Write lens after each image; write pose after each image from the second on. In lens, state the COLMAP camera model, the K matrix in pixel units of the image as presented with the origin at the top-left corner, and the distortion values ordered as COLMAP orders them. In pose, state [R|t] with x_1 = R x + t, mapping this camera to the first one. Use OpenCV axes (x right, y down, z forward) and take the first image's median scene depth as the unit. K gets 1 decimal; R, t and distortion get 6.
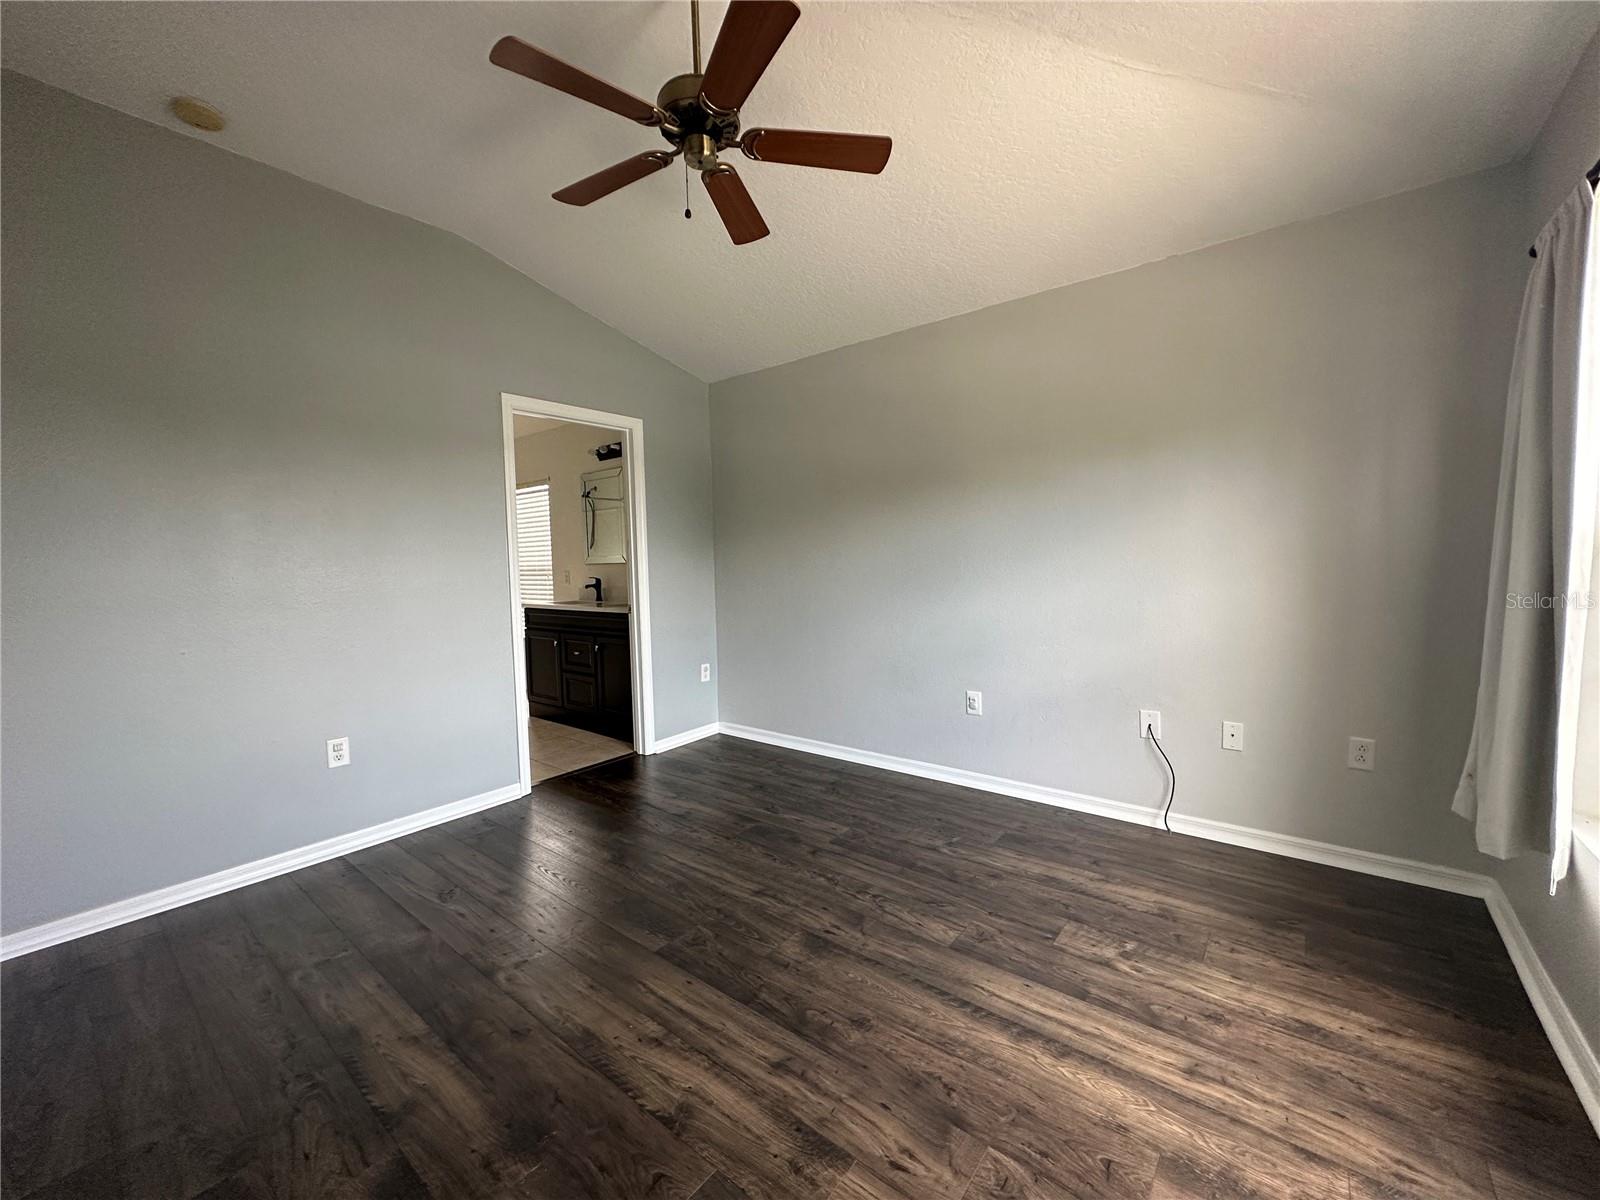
lens RADIAL K [[636.0, 0, 800.0], [0, 636.0, 600.0], [0, 0, 1]] dist [-0.004116, 0.001196]
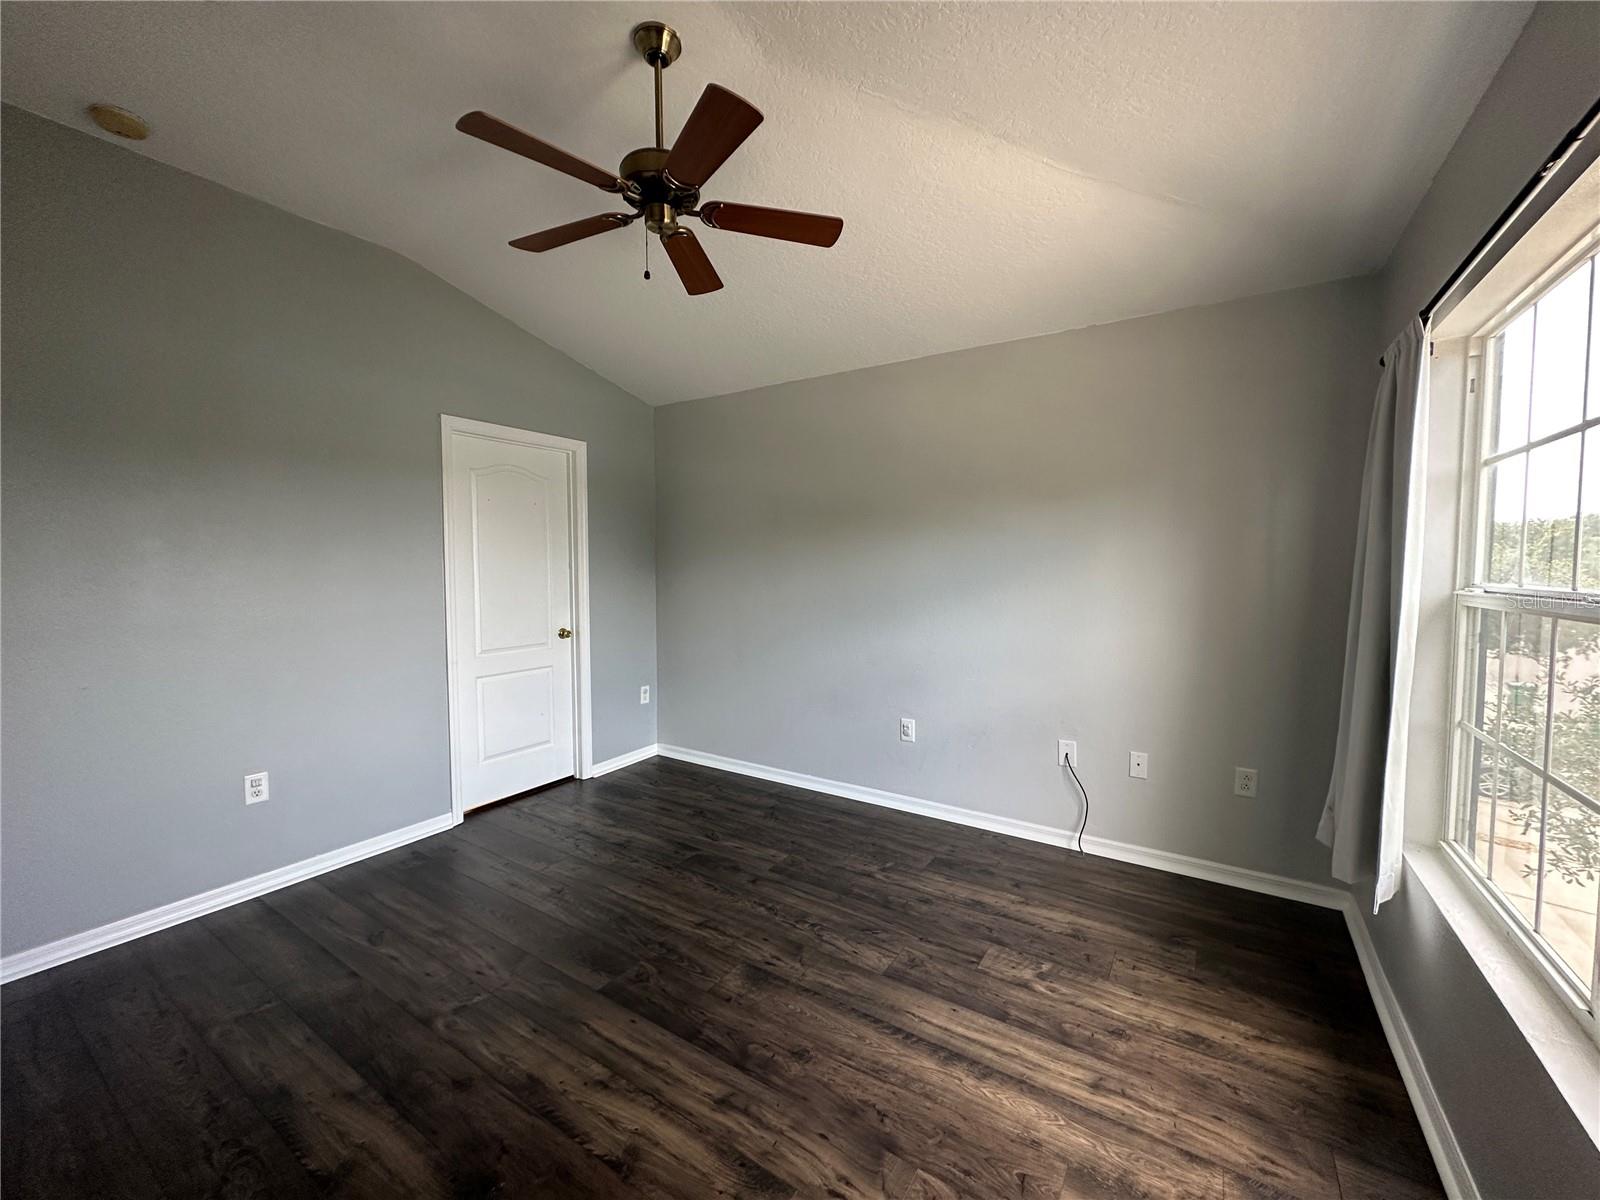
lens RADIAL K [[636.0, 0, 800.0], [0, 636.0, 600.0], [0, 0, 1]] dist [-0.004116, 0.001196]
pose [[0.994802, 0.018158, 0.100197, -0.020822], [-0.017384, 0.999812, -0.008588, -0.068635], [-0.100334, 0.006801, 0.994931, -0.047122]]
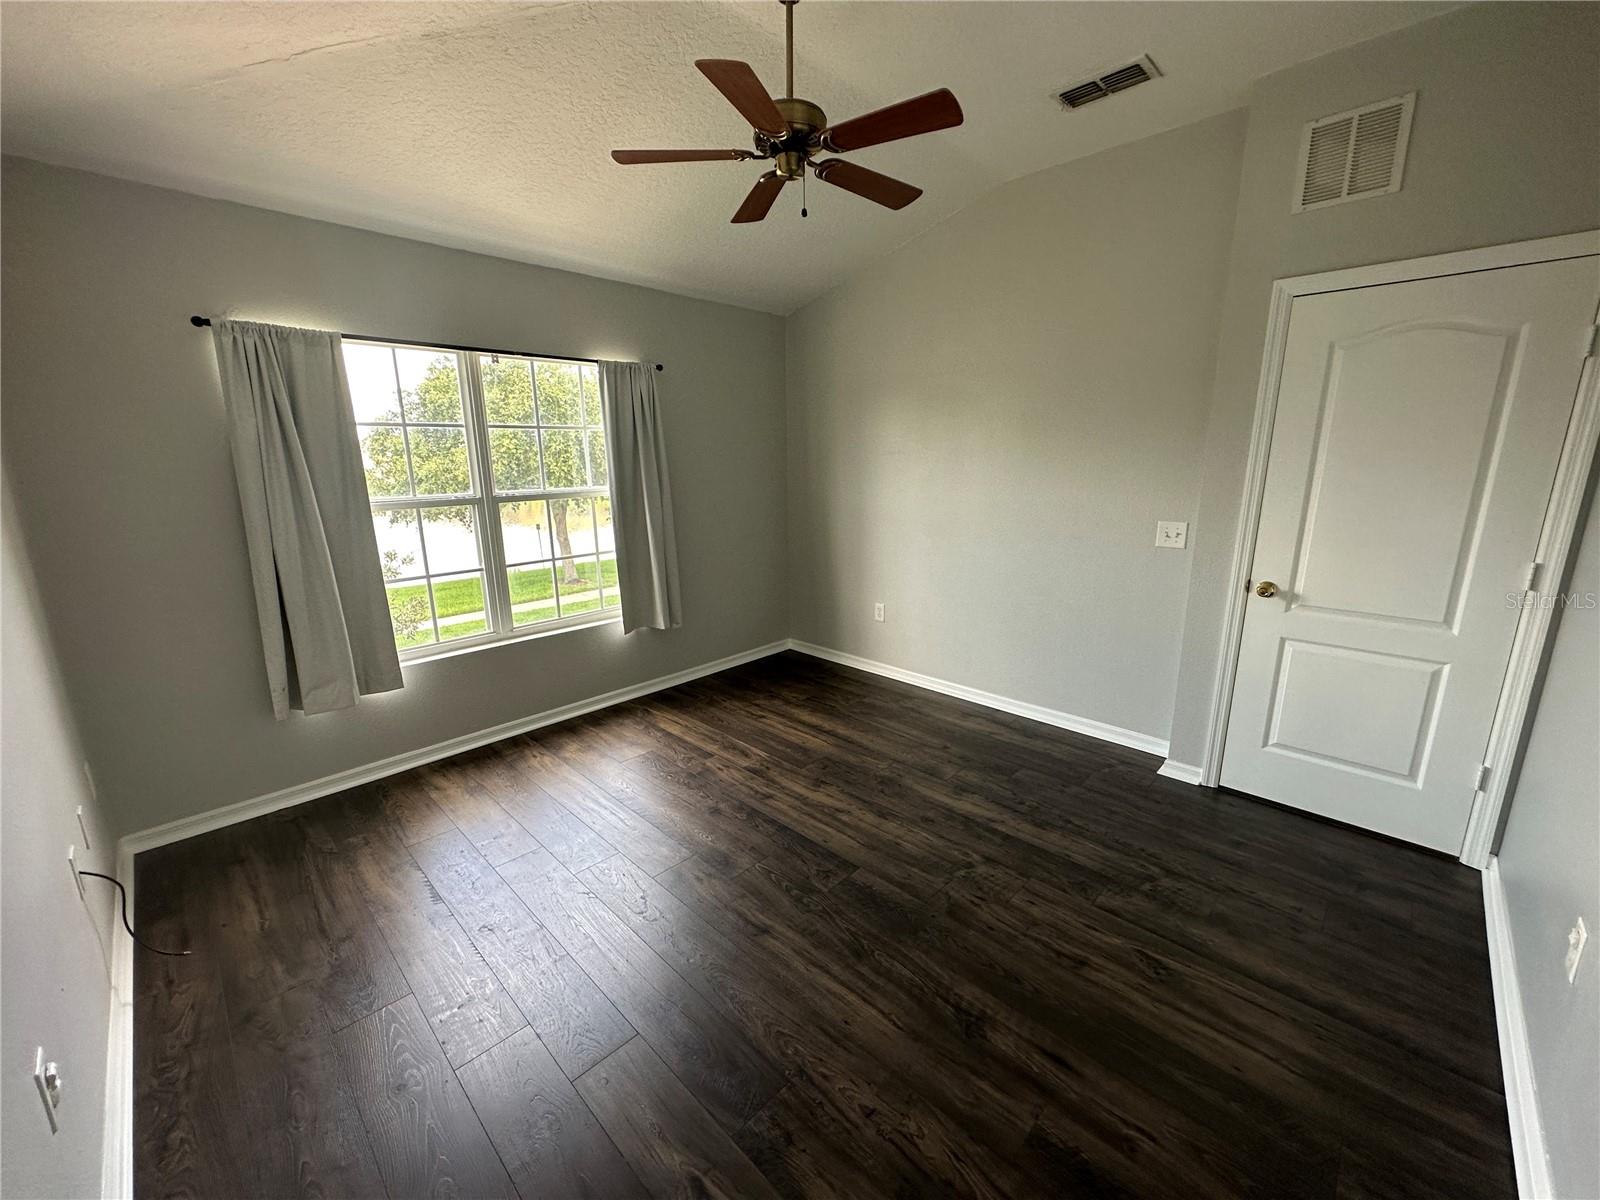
lens RADIAL K [[636.0, 0, 800.0], [0, 636.0, 600.0], [0, 0, 1]] dist [-0.004116, 0.001196]
pose [[-0.994896, 0.012770, 0.100092, -0.247777], [0.040850, 0.958009, 0.283812, -0.261665], [-0.092265, 0.286452, -0.953642, 2.030802]]
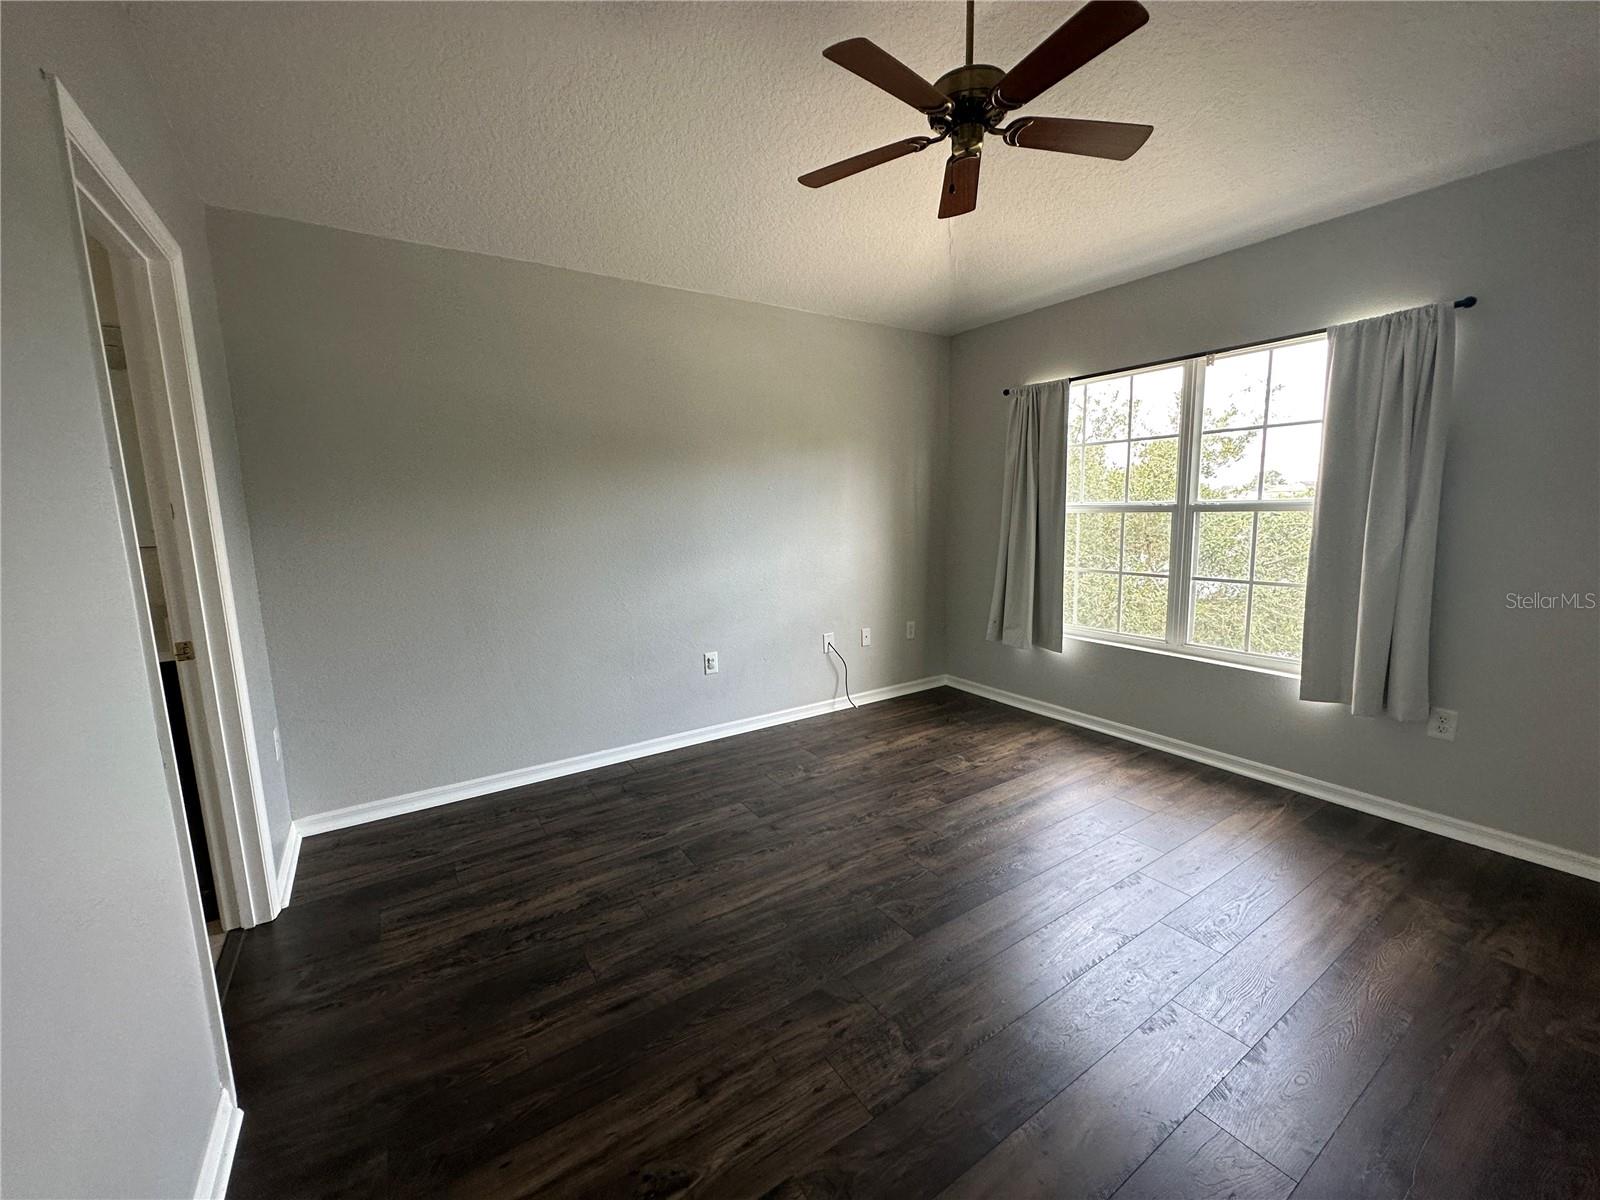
lens RADIAL K [[637.6, 0, 800.0], [0, 637.6, 600.0], [0, 0, 1]] dist [-0.002280, 0.000071]
pose [[0.309619, -0.122687, 0.942912, -1.172947], [0.073560, 0.991760, 0.104888, -0.081190], [-0.948011, 0.036885, 0.316093, 0.857057]]
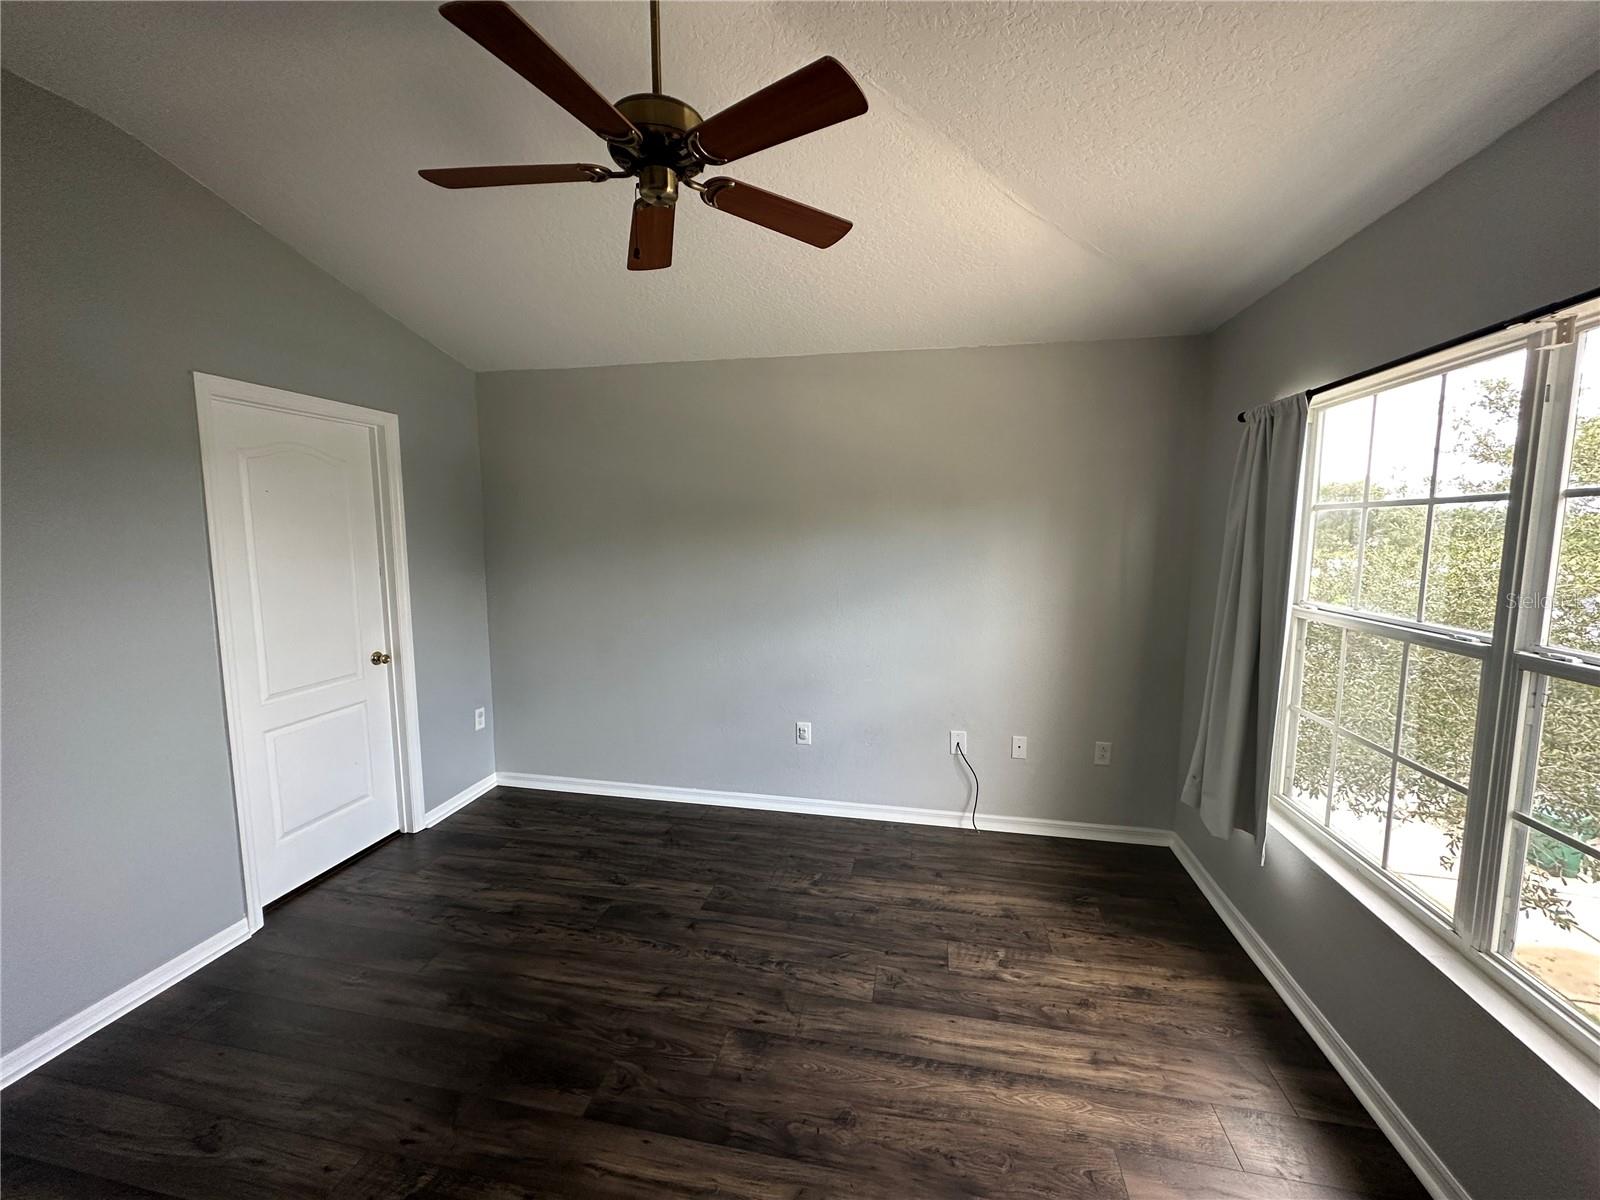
lens RADIAL K [[636.0, 0, 800.0], [0, 636.0, 600.0], [0, 0, 1]] dist [-0.004116, 0.001196]
pose [[0.888096, -0.027644, 0.458826, -0.348203], [0.006992, 0.998887, 0.046649, -0.179478], [-0.459605, -0.038221, 0.887301, 0.139309]]
